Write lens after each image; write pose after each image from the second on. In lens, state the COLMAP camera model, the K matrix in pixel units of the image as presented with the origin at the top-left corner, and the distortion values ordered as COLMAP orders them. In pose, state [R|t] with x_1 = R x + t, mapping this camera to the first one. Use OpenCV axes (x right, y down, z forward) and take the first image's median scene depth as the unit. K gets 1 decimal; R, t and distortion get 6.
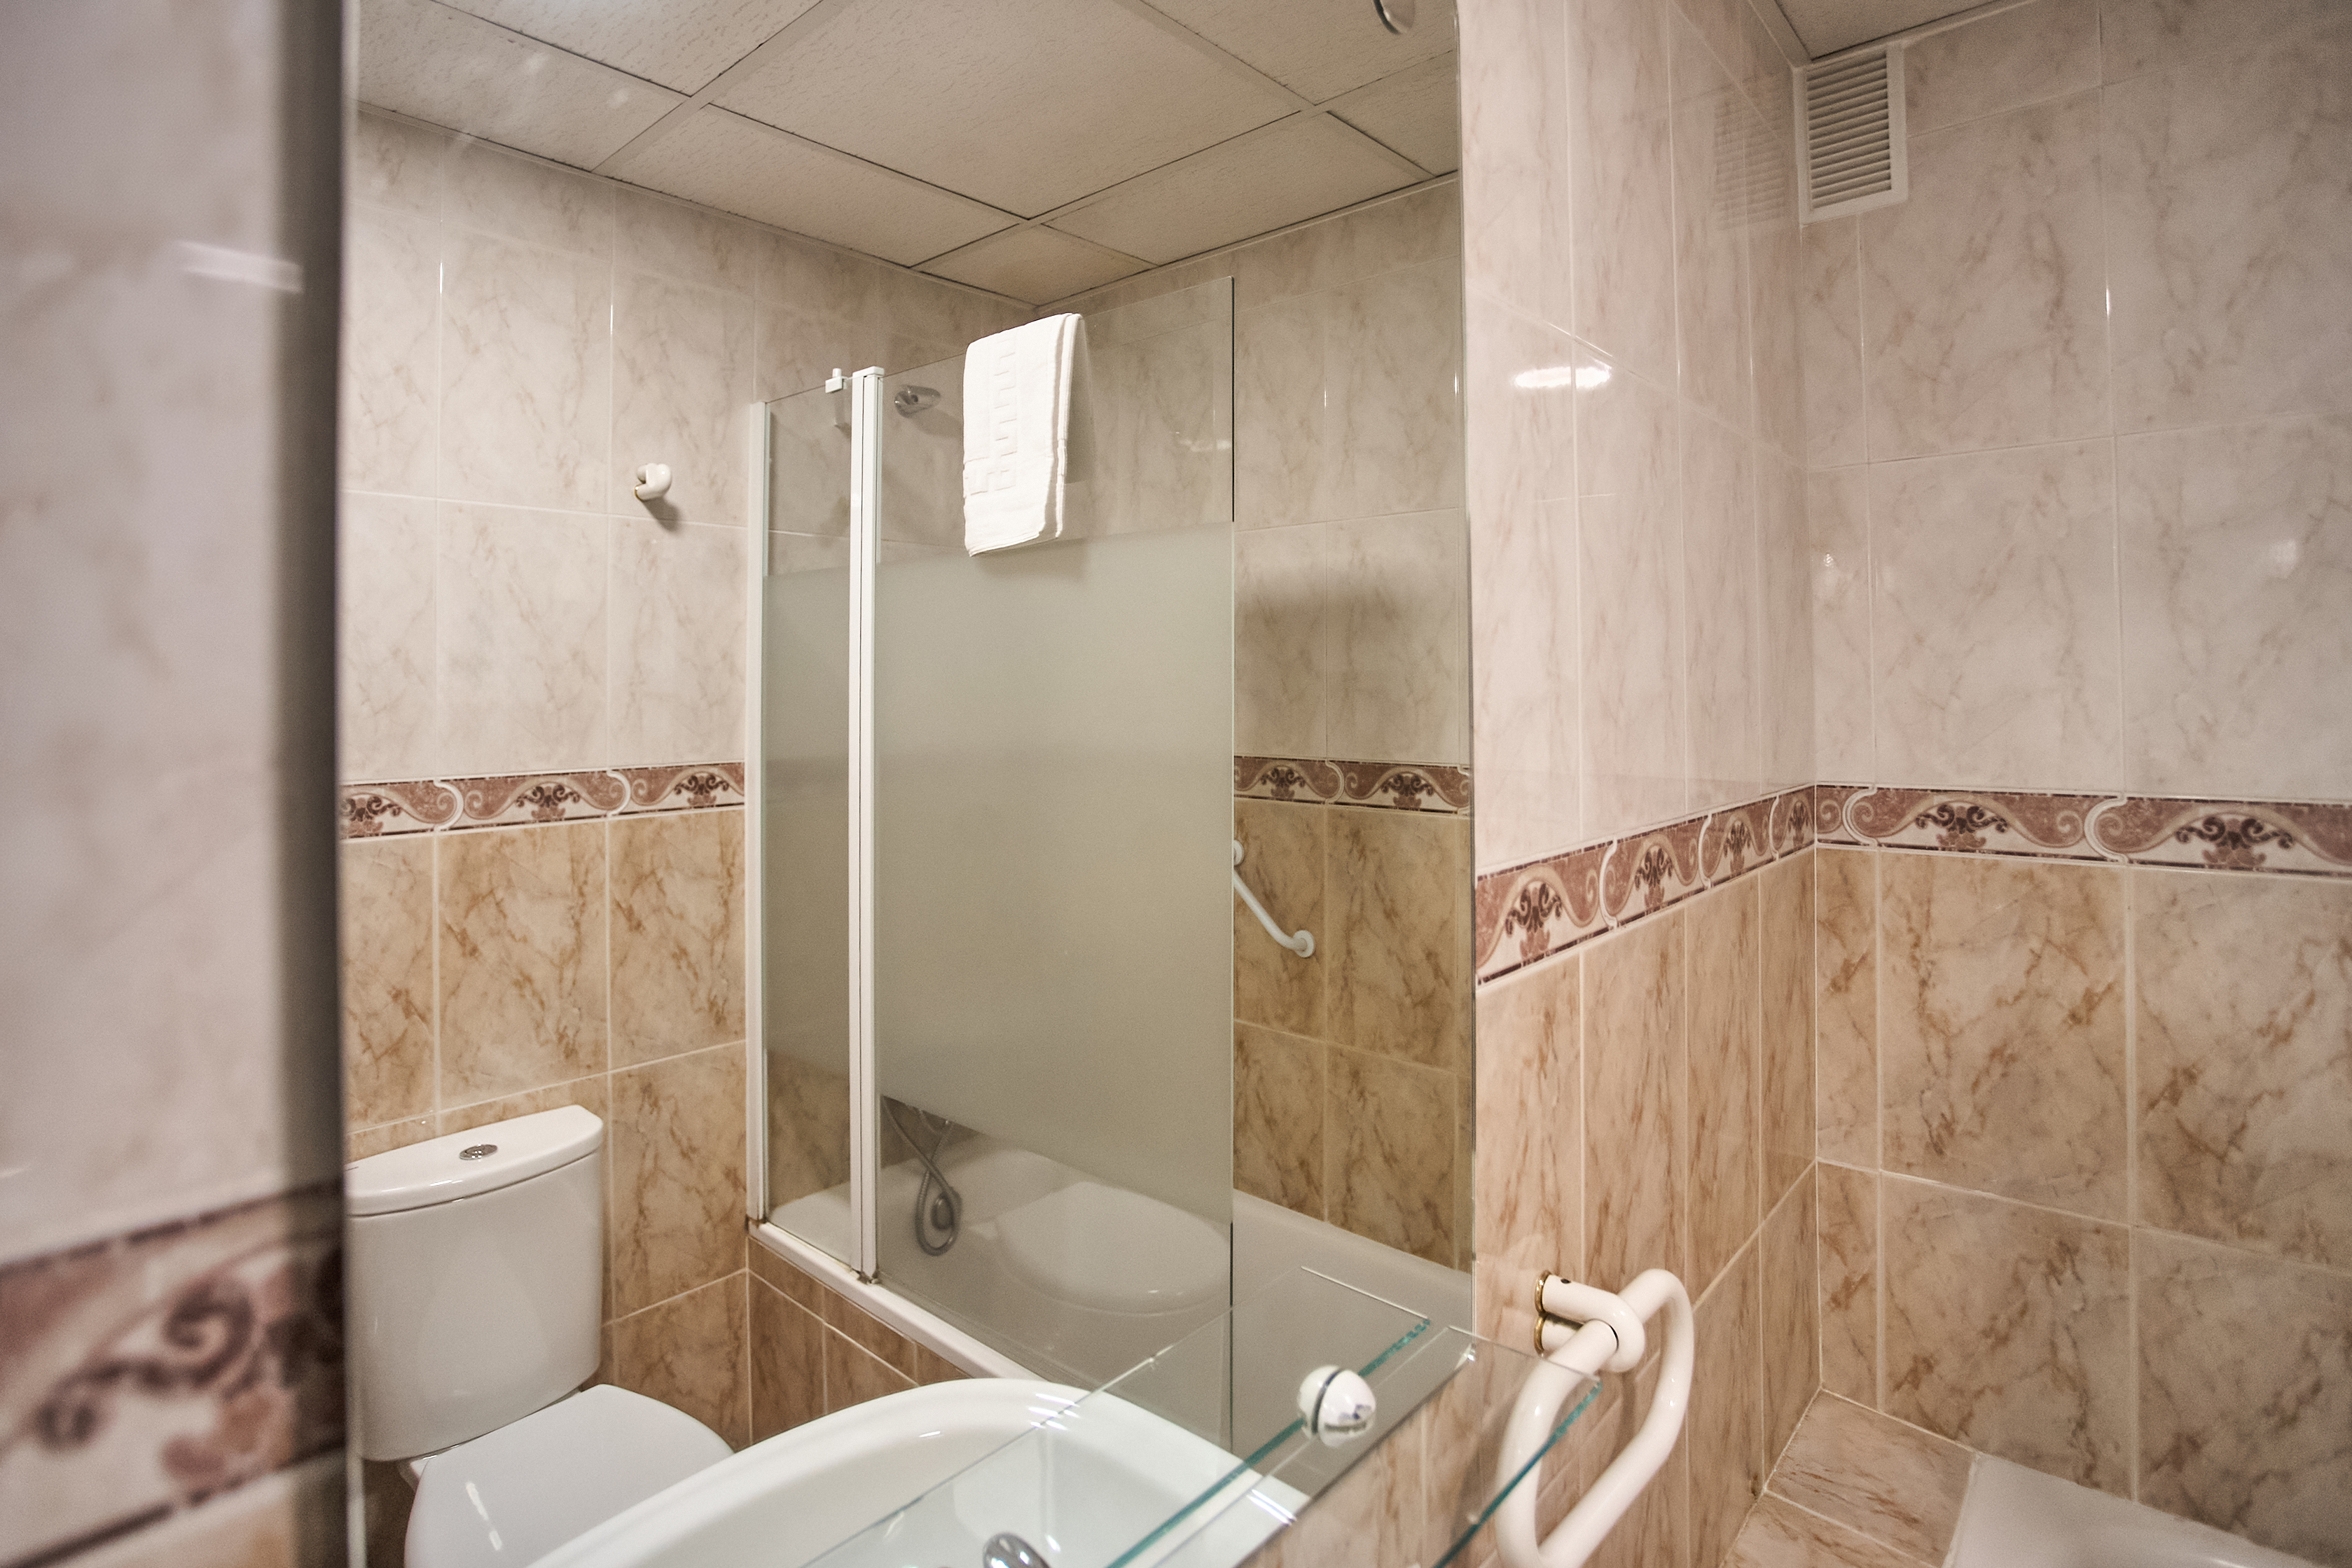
lens RADIAL K [[1219.7, 0, 1183.1], [0, 1219.7, 670.1], [0, 0, 1]] dist [-0.081399, 0.037668]
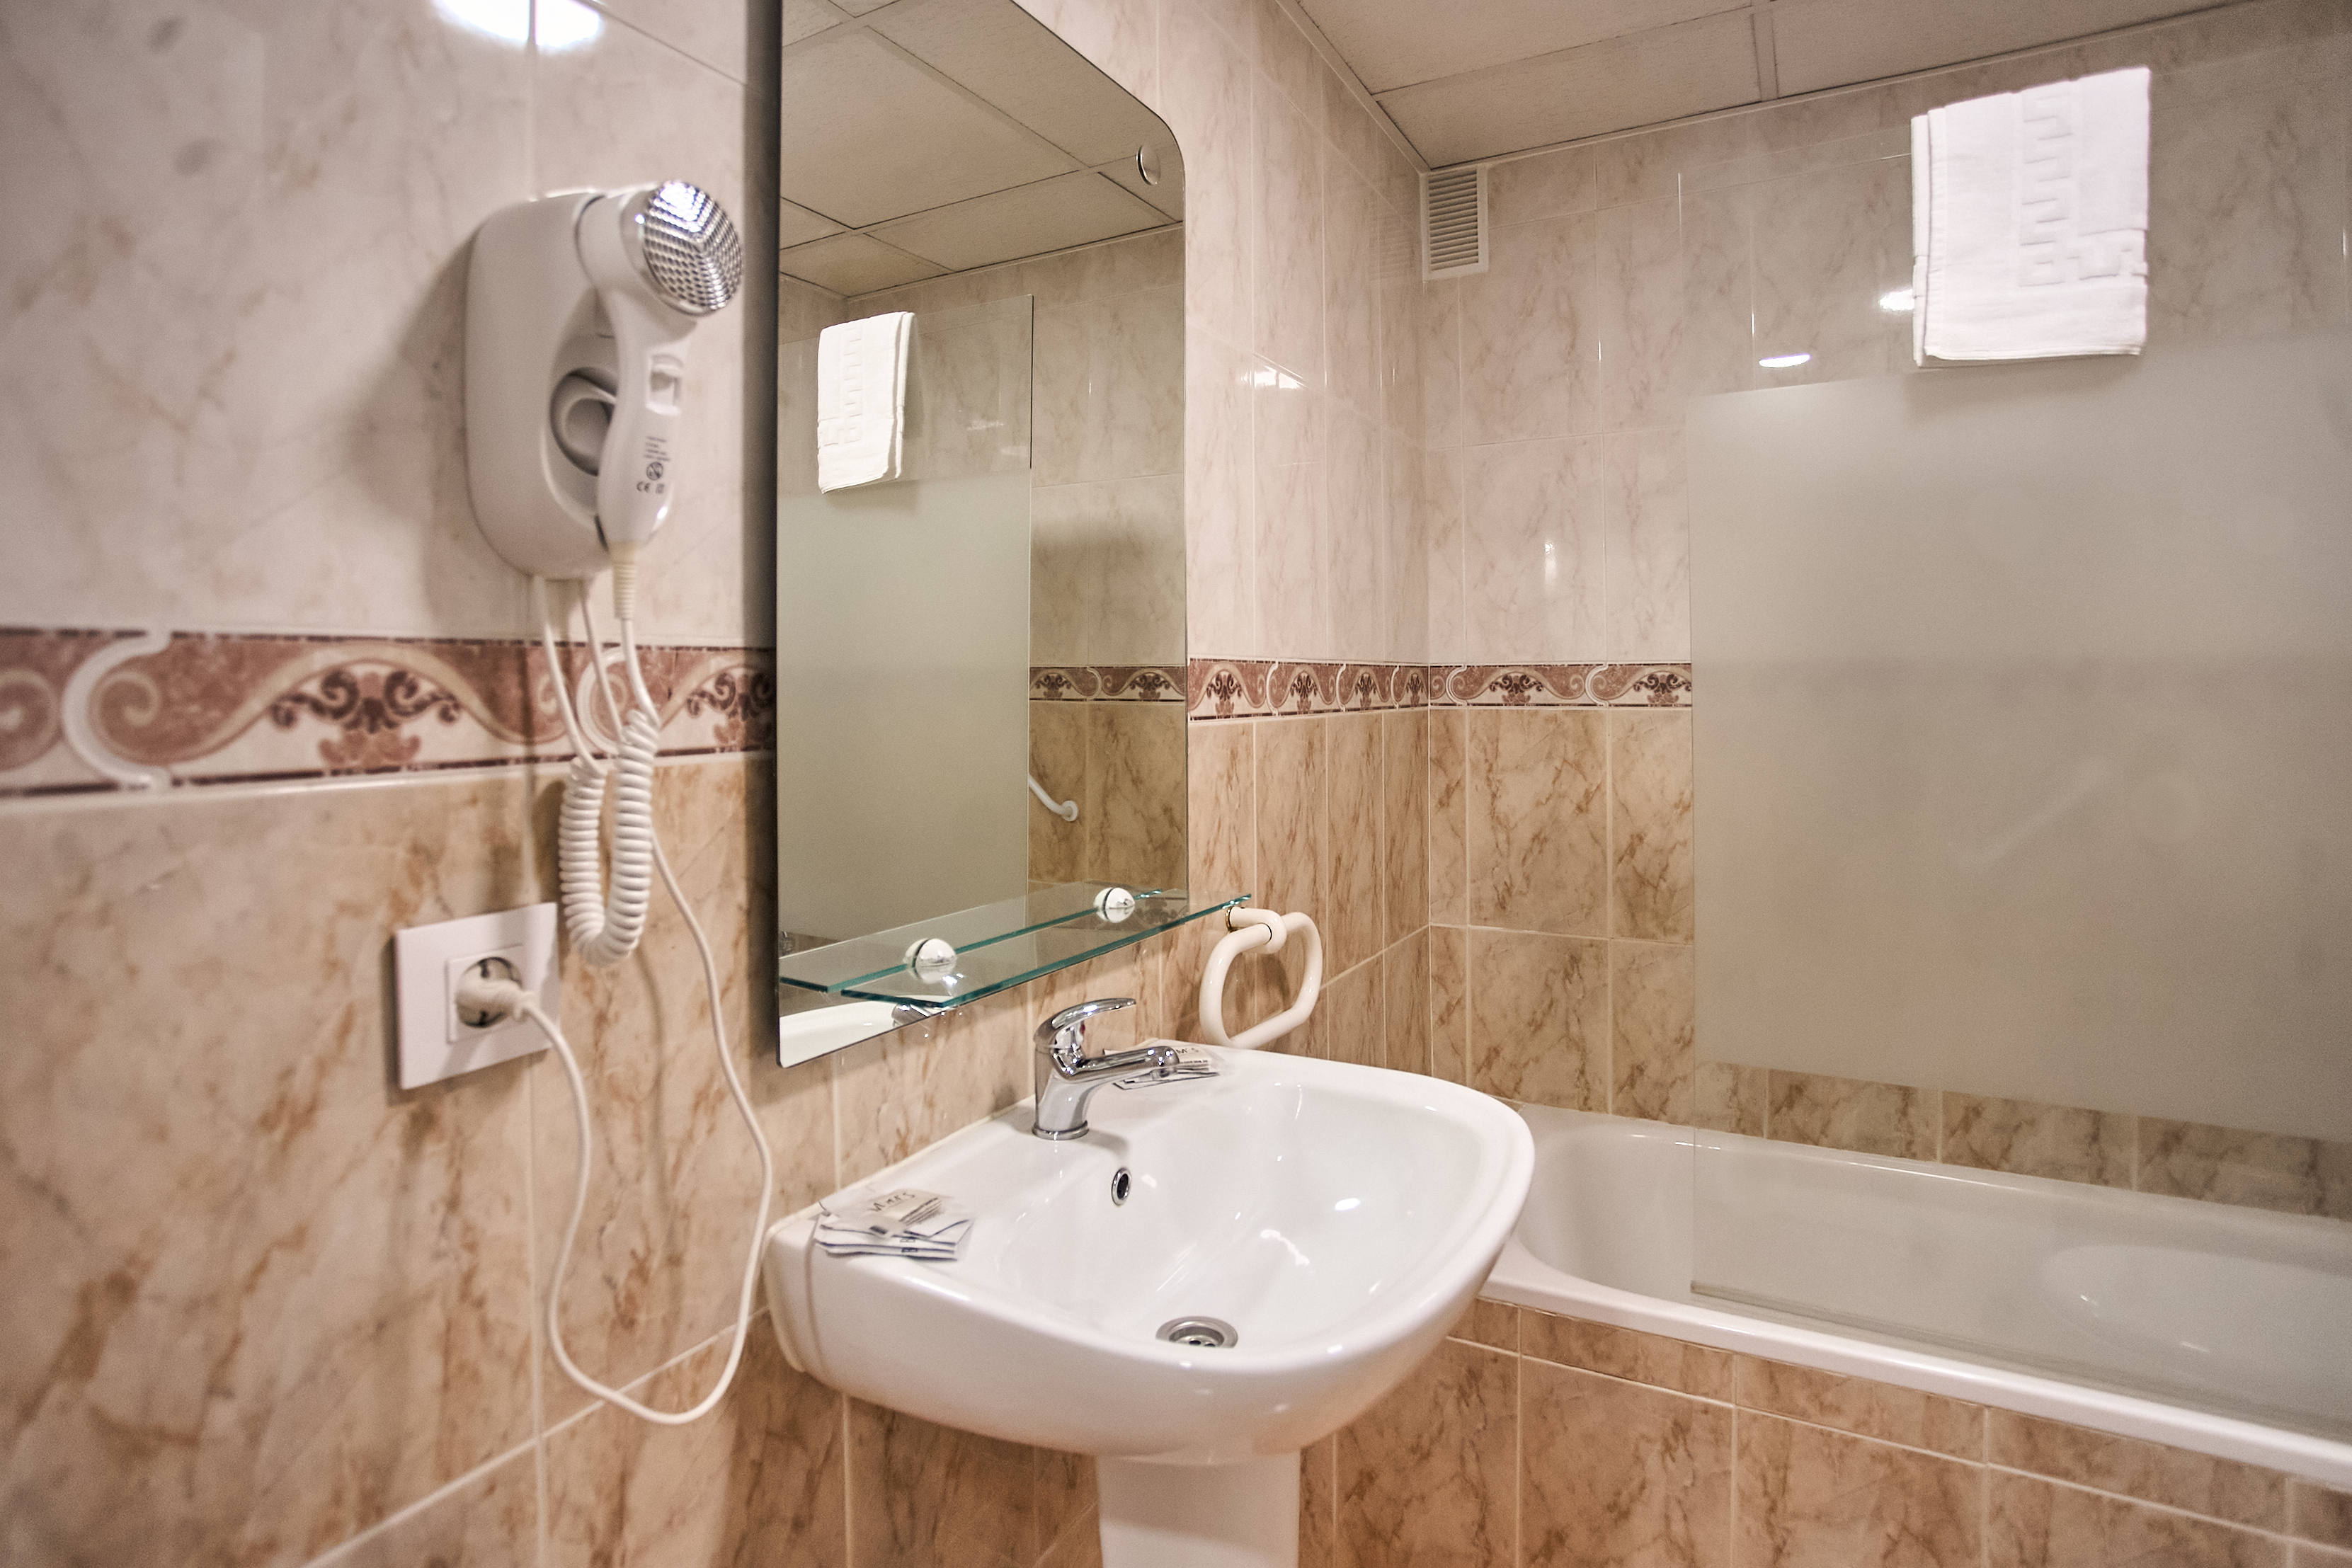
lens RADIAL K [[1219.7, 0, 1183.1], [0, 1219.7, 670.1], [0, 0, 1]] dist [-0.081399, 0.037668]
pose [[0.978079, 0.006821, 0.208121, -0.075593], [-0.008056, 0.999955, 0.005084, 0.100978], [-0.208077, -0.006649, 0.978090, -0.407639]]
